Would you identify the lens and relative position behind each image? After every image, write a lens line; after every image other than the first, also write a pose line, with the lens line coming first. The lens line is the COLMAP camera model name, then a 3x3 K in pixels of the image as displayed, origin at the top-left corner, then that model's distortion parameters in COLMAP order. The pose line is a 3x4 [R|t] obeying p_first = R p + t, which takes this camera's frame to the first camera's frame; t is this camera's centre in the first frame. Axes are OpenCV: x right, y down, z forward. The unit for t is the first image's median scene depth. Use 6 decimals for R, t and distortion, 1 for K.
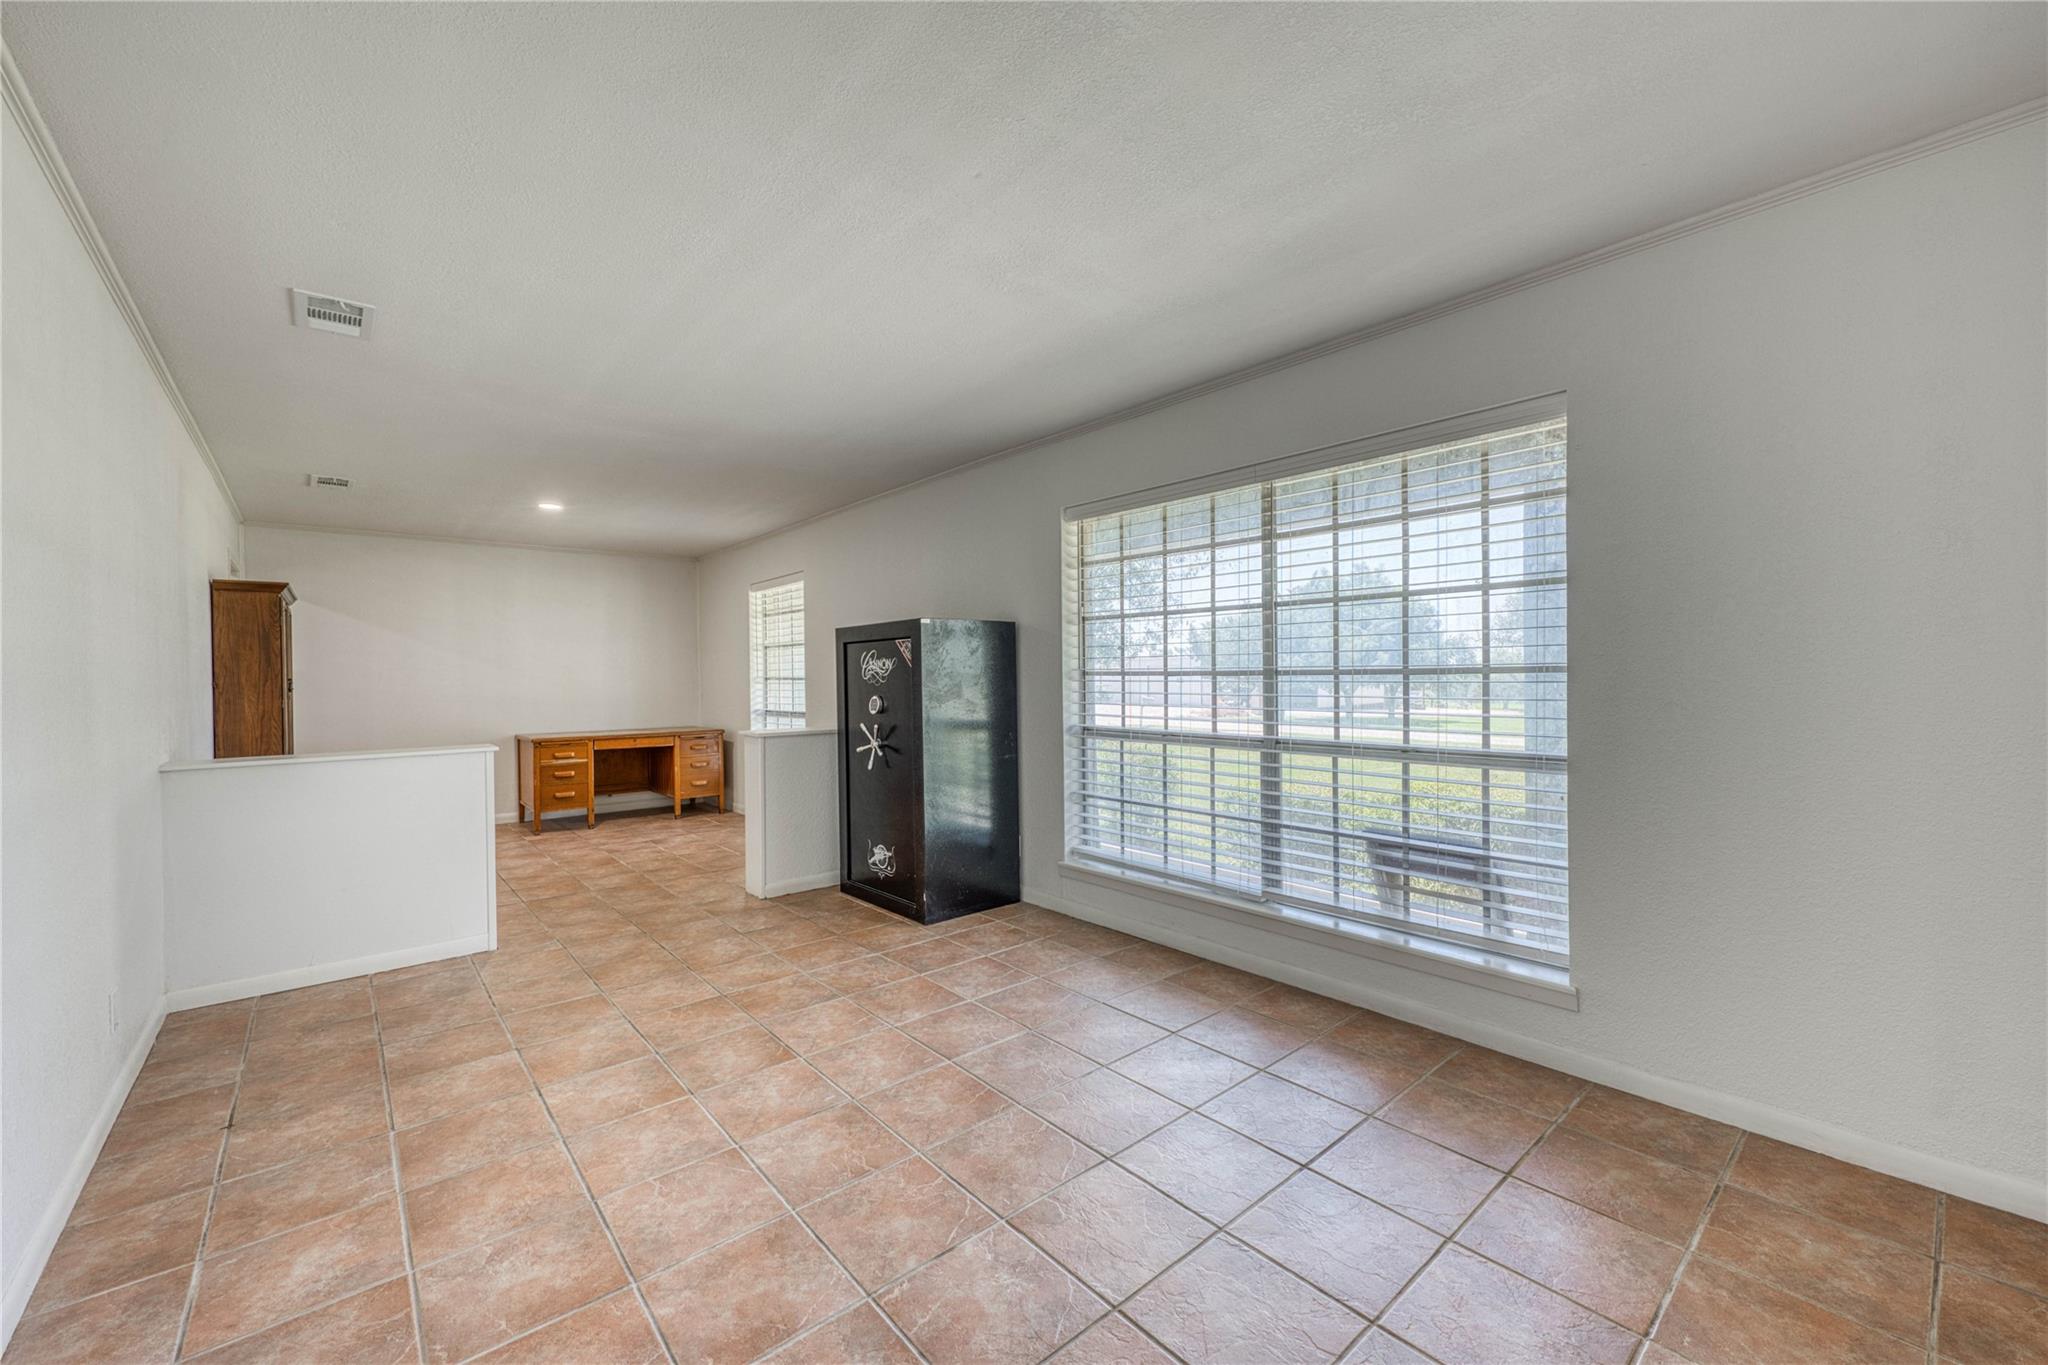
lens RADIAL K [[809.7, 0, 1002.6], [0, 809.7, 693.4], [0, 0, 1]] dist [-0.001073, 0.000243]
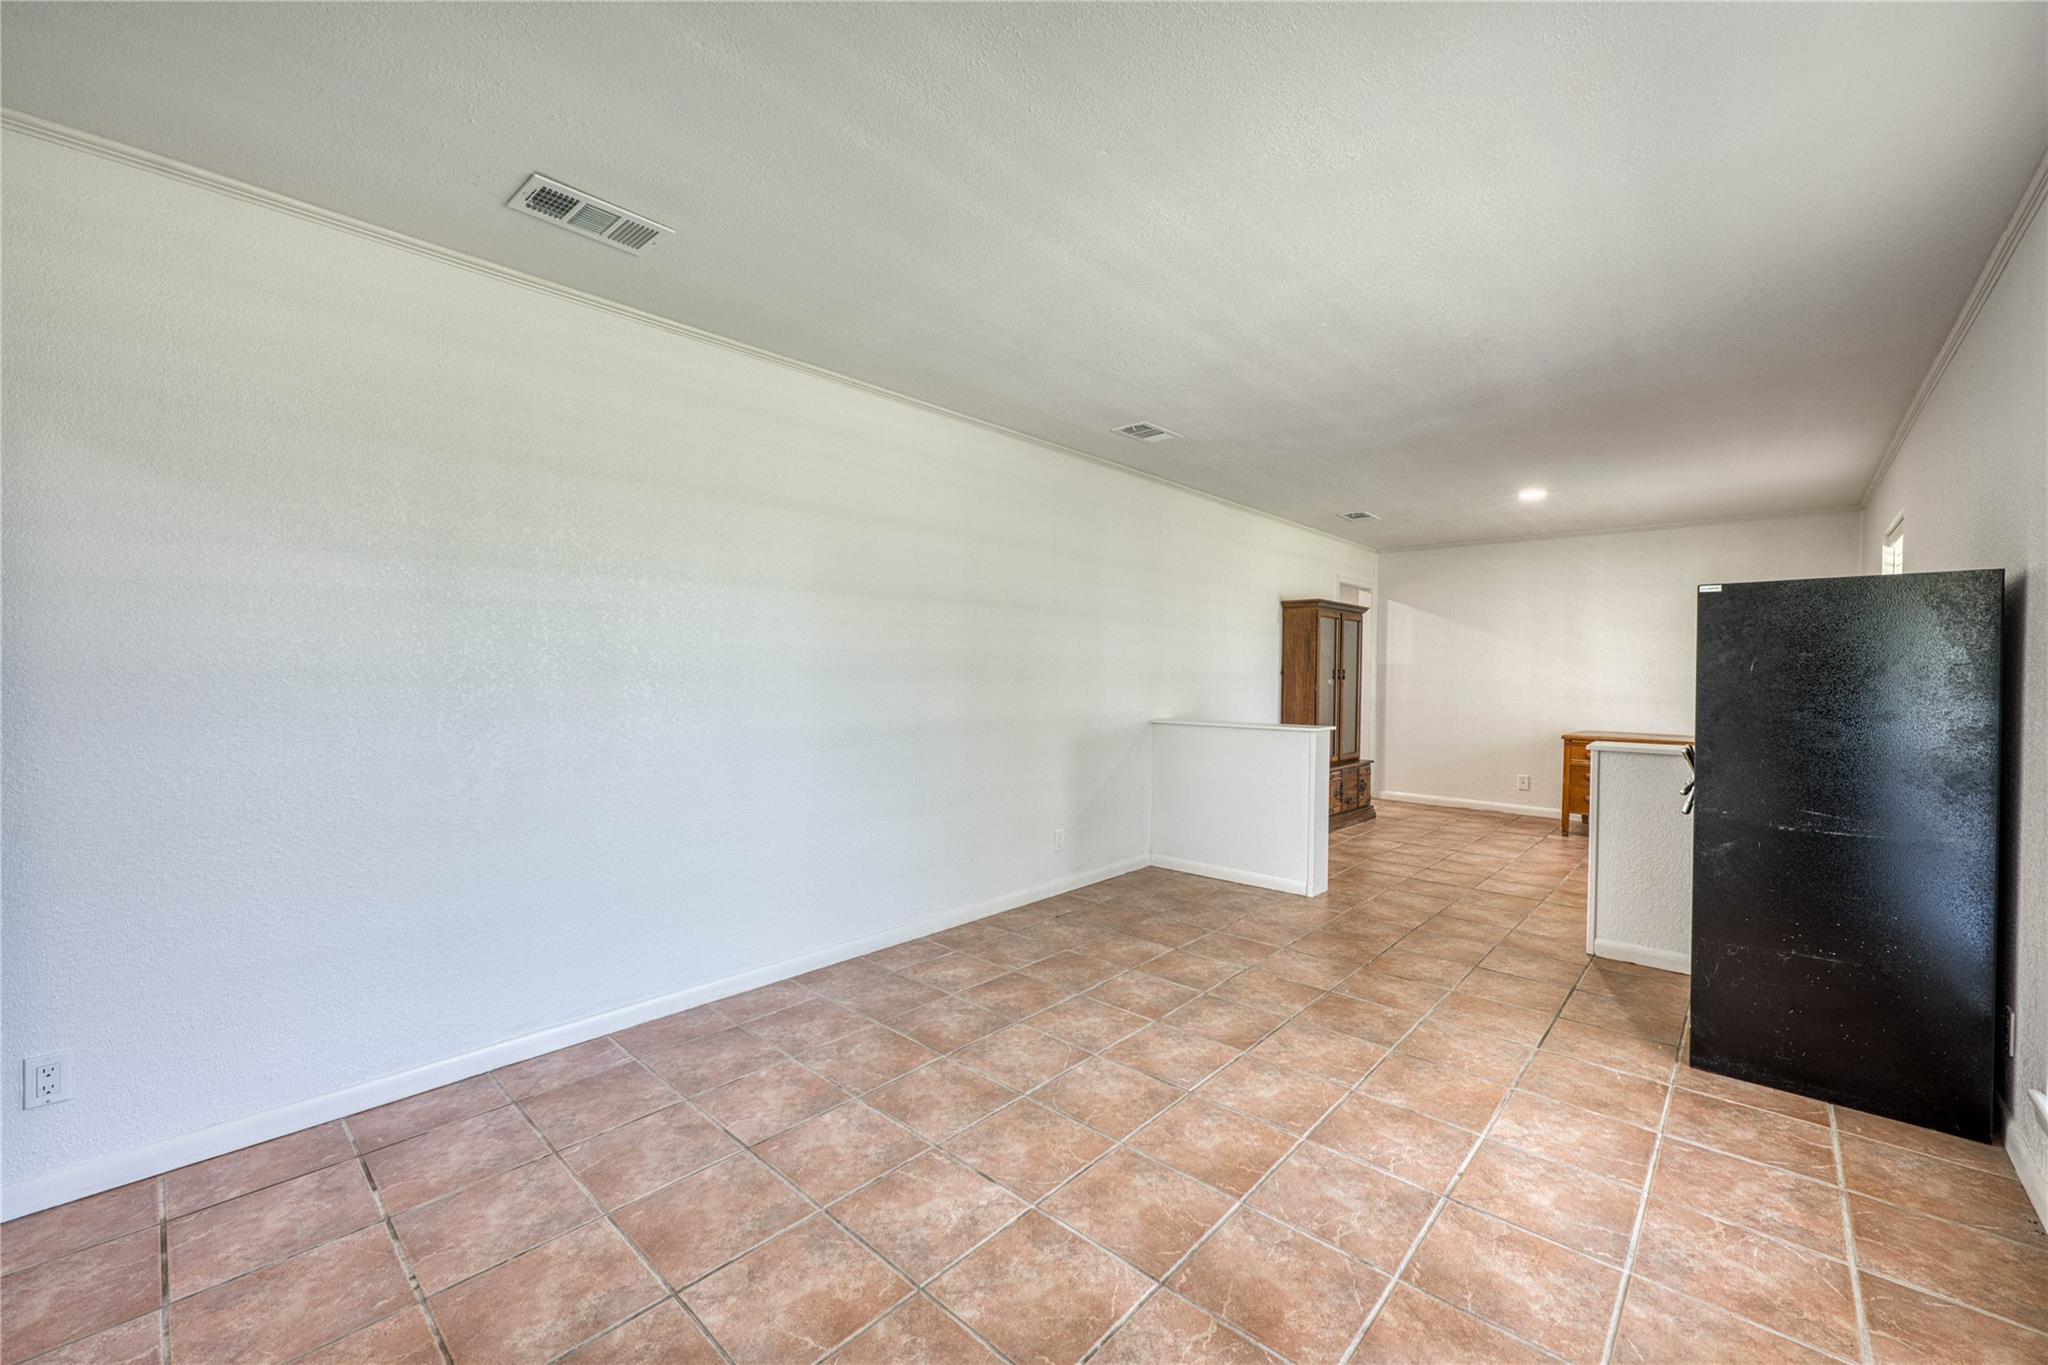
lens RADIAL K [[809.7, 0, 1024.5], [0, 809.7, 669.7], [0, 0, 1]] dist [-0.001073, 0.000243]
pose [[0.125220, 0.009583, -0.992083, 0.591900], [-0.030899, 0.999506, 0.005755, -0.014692], [0.991648, 0.029934, 0.125454, 0.501266]]
